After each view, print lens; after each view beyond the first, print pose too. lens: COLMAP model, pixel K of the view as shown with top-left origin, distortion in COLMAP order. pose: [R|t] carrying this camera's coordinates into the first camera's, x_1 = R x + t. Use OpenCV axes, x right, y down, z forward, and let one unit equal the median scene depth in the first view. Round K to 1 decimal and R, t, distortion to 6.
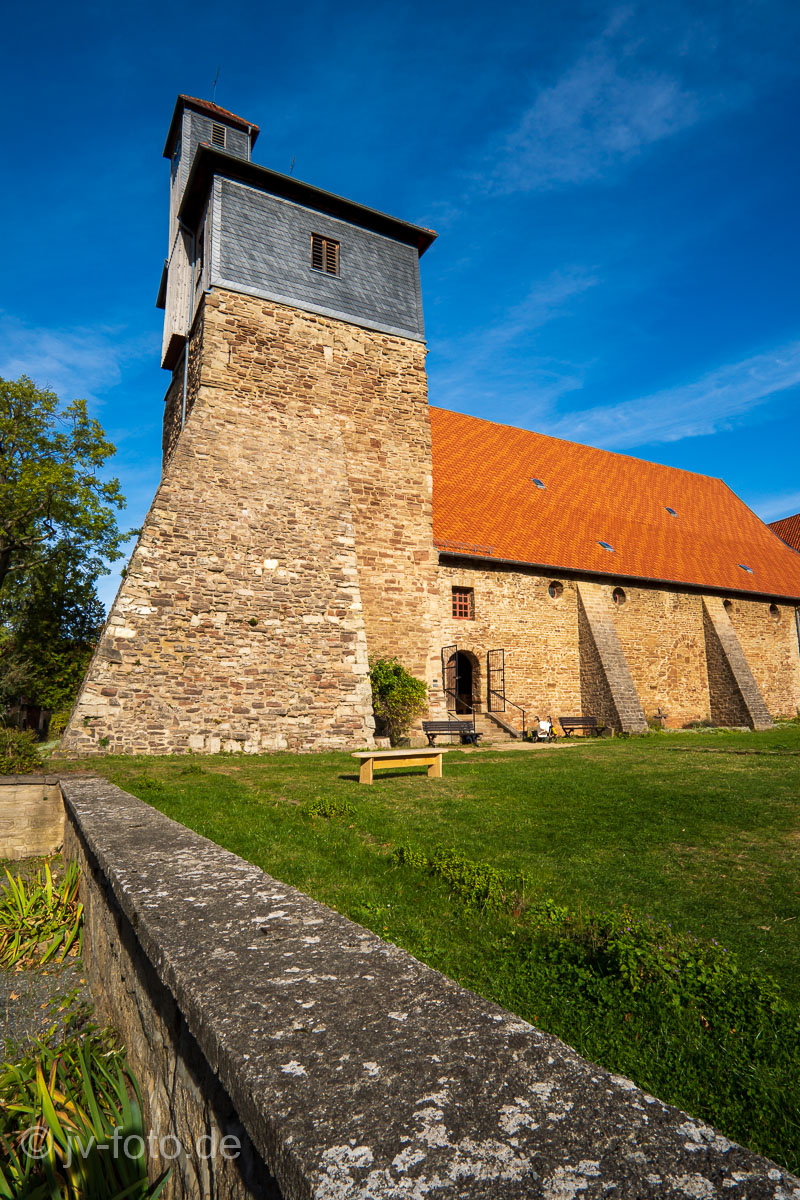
lens RADIAL K [[679.7, 0, 400.0], [0, 679.7, 600.0], [0, 0, 1]] dist [-0.017871, 0.000336]
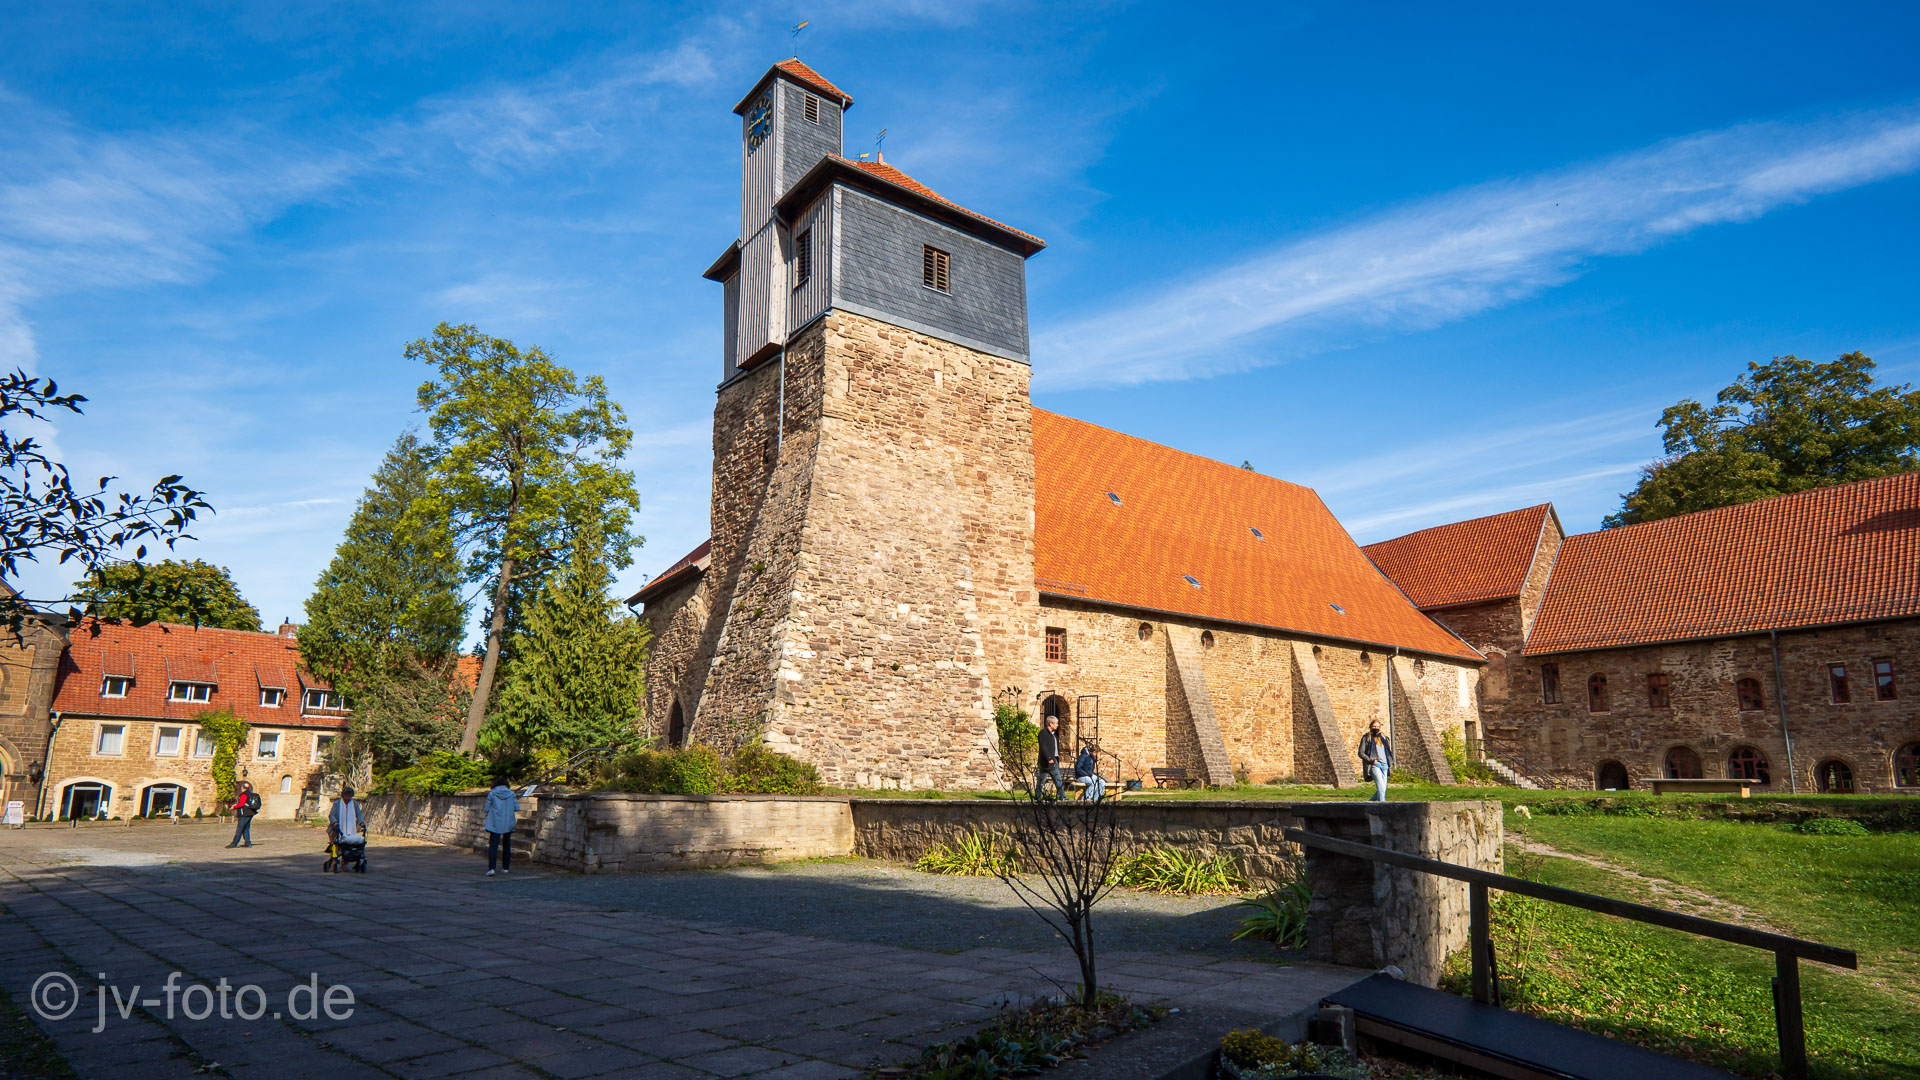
lens RADIAL K [[1043.9, 0, 961.2], [0, 1043.9, 617.3], [0, 0, 1]] dist [-0.001333, -0.000261]
pose [[0.989563, 0.045149, 0.136844, -0.256624], [-0.048255, 0.998645, 0.019467, -0.060238], [-0.135780, -0.025867, 0.990401, -0.452300]]
